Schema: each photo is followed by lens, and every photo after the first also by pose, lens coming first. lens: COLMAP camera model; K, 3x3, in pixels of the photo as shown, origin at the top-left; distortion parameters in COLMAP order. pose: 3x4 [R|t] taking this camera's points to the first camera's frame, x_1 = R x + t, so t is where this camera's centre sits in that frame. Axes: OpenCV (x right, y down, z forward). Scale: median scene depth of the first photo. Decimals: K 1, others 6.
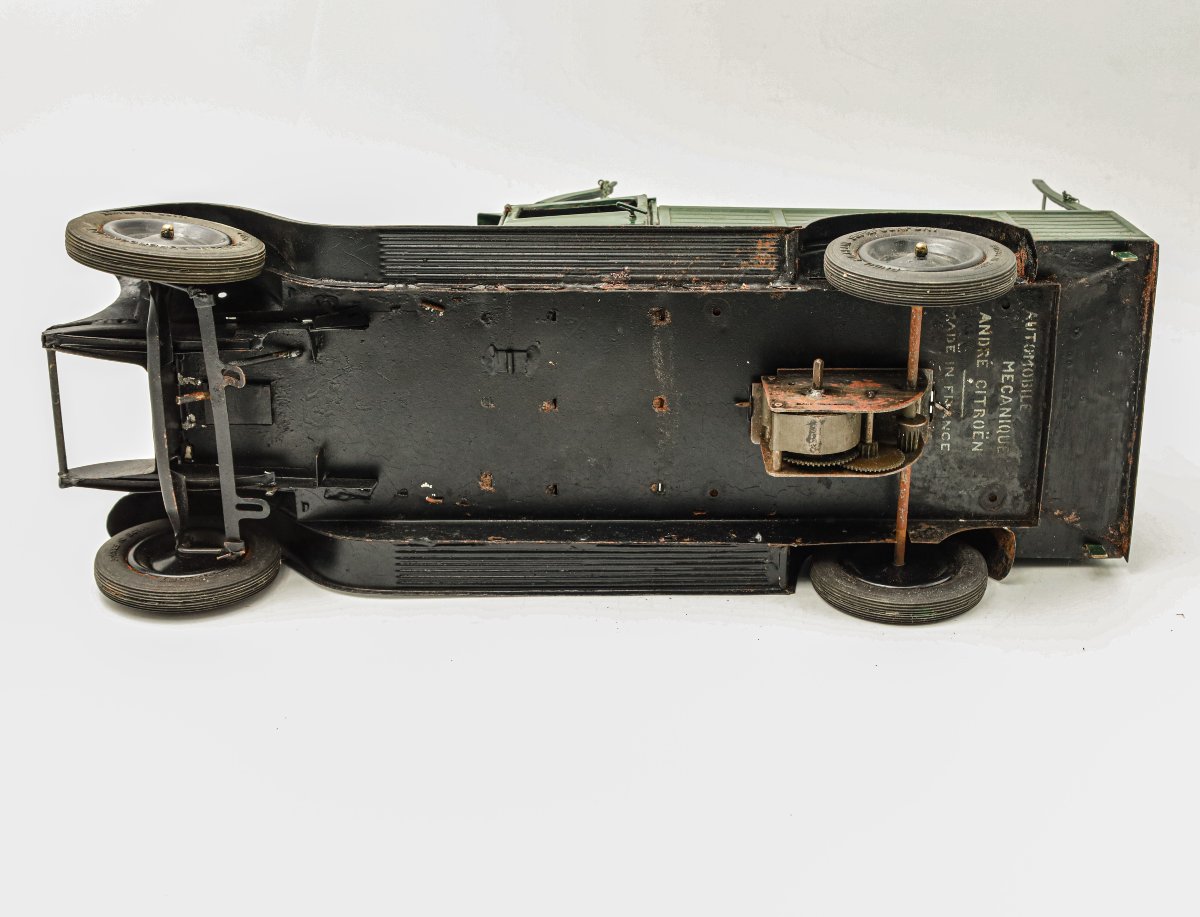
lens RADIAL K [[1699.4, 0, 600.7], [0, 1699.4, 458.1], [0, 0, 1]] dist [-0.126595, 0.000000]
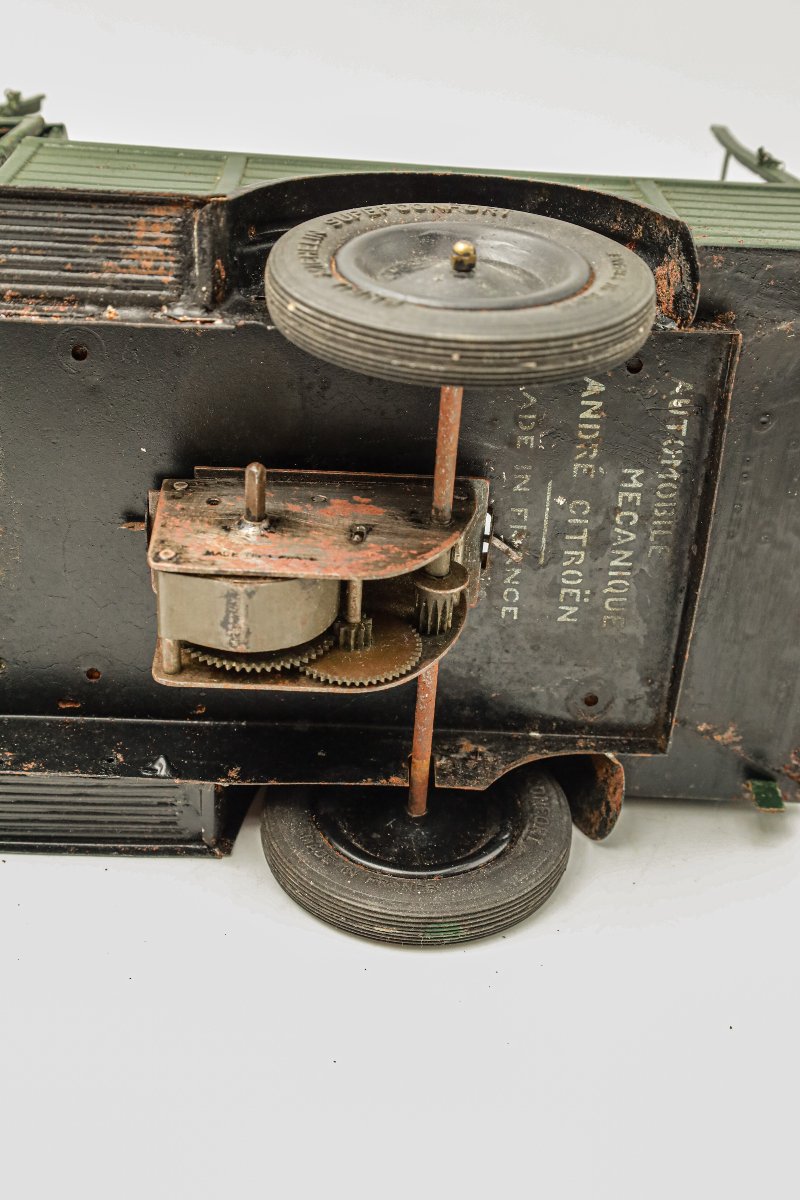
lens RADIAL K [[1512.3, 0, 398.9], [0, 1512.3, 600.8], [0, 0, 1]] dist [-0.025033, 0.000000]
pose [[0.997435, 0.038501, 0.060345, 0.139429], [-0.046974, 0.988174, 0.145961, -0.082375], [-0.054012, -0.148421, 0.987448, 0.519420]]
